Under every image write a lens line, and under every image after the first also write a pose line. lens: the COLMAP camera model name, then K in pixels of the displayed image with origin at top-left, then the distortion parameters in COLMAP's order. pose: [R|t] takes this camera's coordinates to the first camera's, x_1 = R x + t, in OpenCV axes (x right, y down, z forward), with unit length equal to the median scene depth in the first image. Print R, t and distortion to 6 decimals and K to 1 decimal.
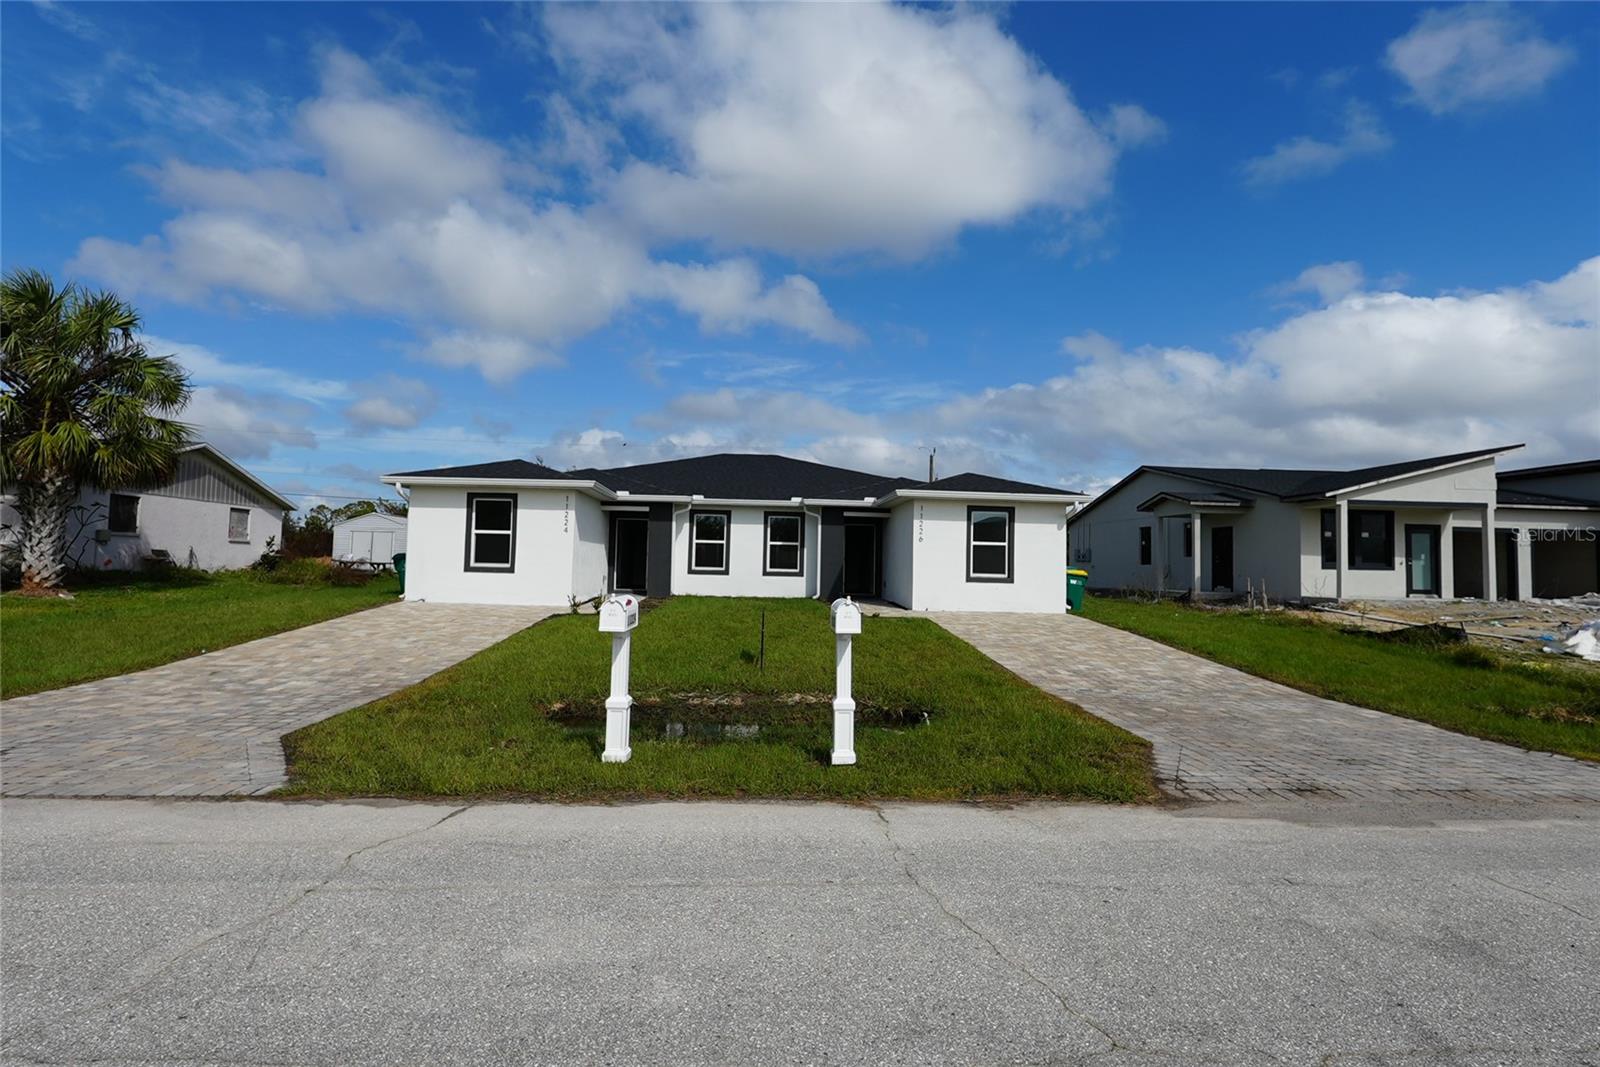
lens RADIAL K [[732.4, 0, 806.8], [0, 732.4, 522.6], [0, 0, 1]] dist [-0.002520, 0.000512]
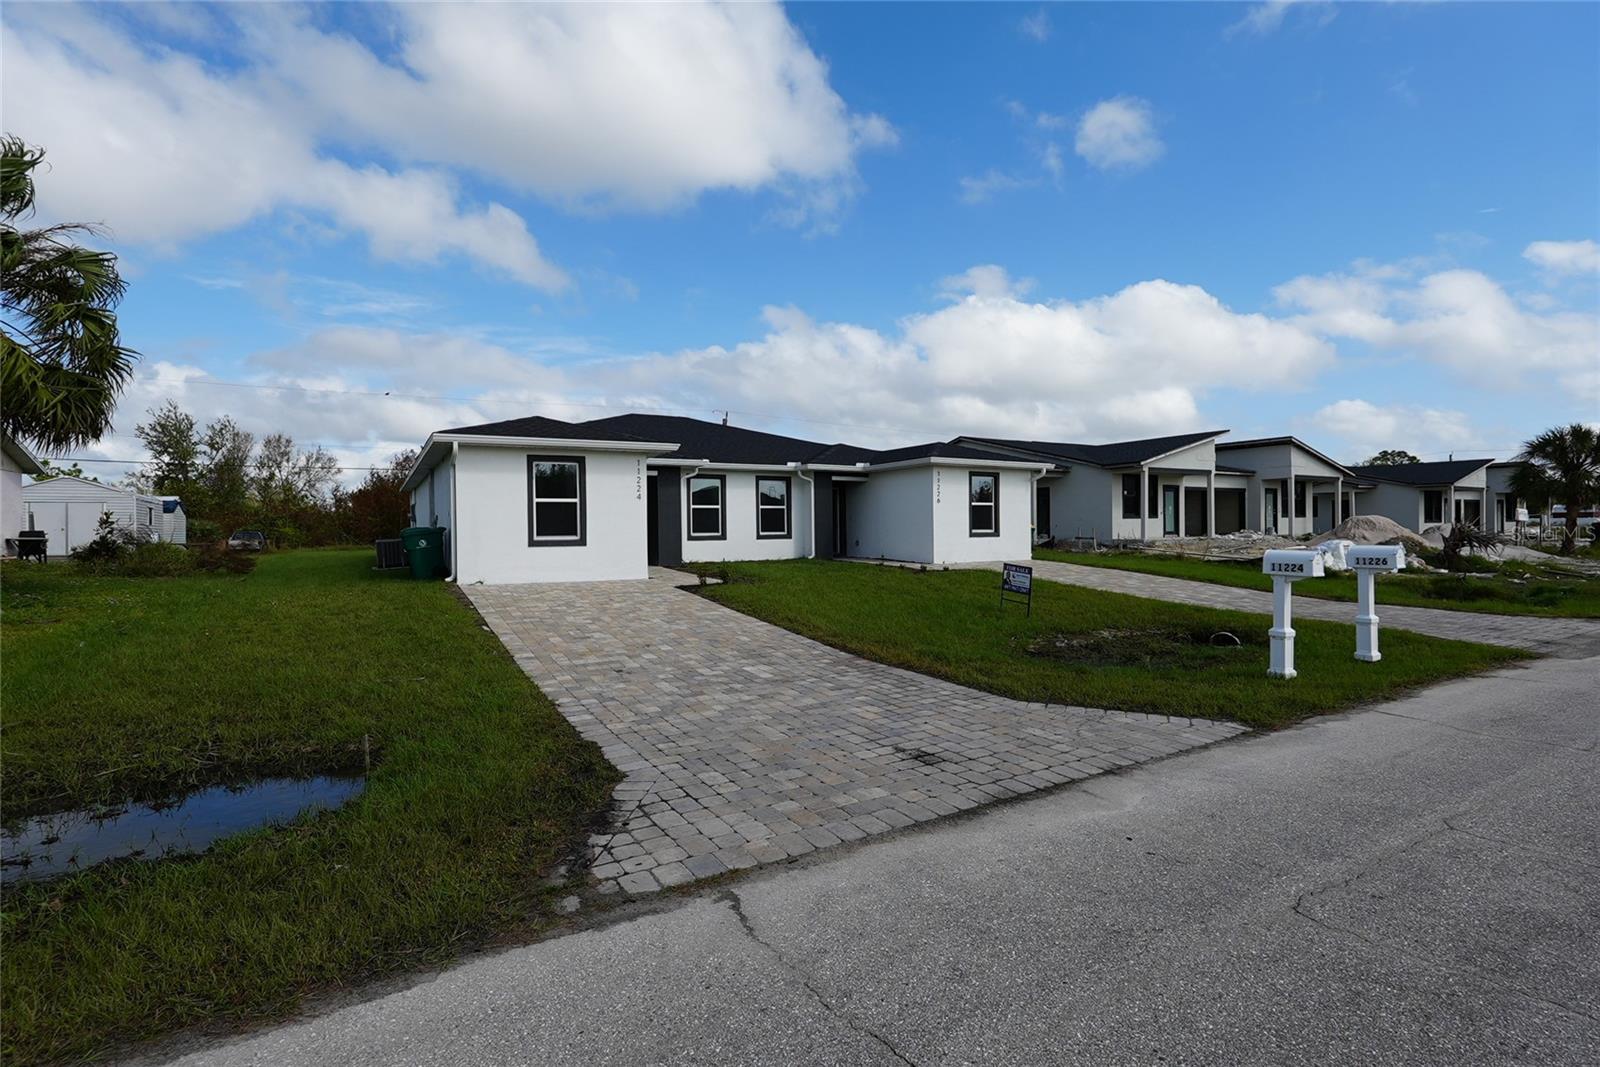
lens RADIAL K [[732.4, 0, 811.4], [0, 732.4, 544.8], [0, 0, 1]] dist [-0.002520, 0.000512]
pose [[0.893562, -0.042196, 0.446952, -0.356807], [0.004402, 0.996349, 0.085262, -0.004936], [-0.448918, -0.074219, 0.890485, 0.049167]]
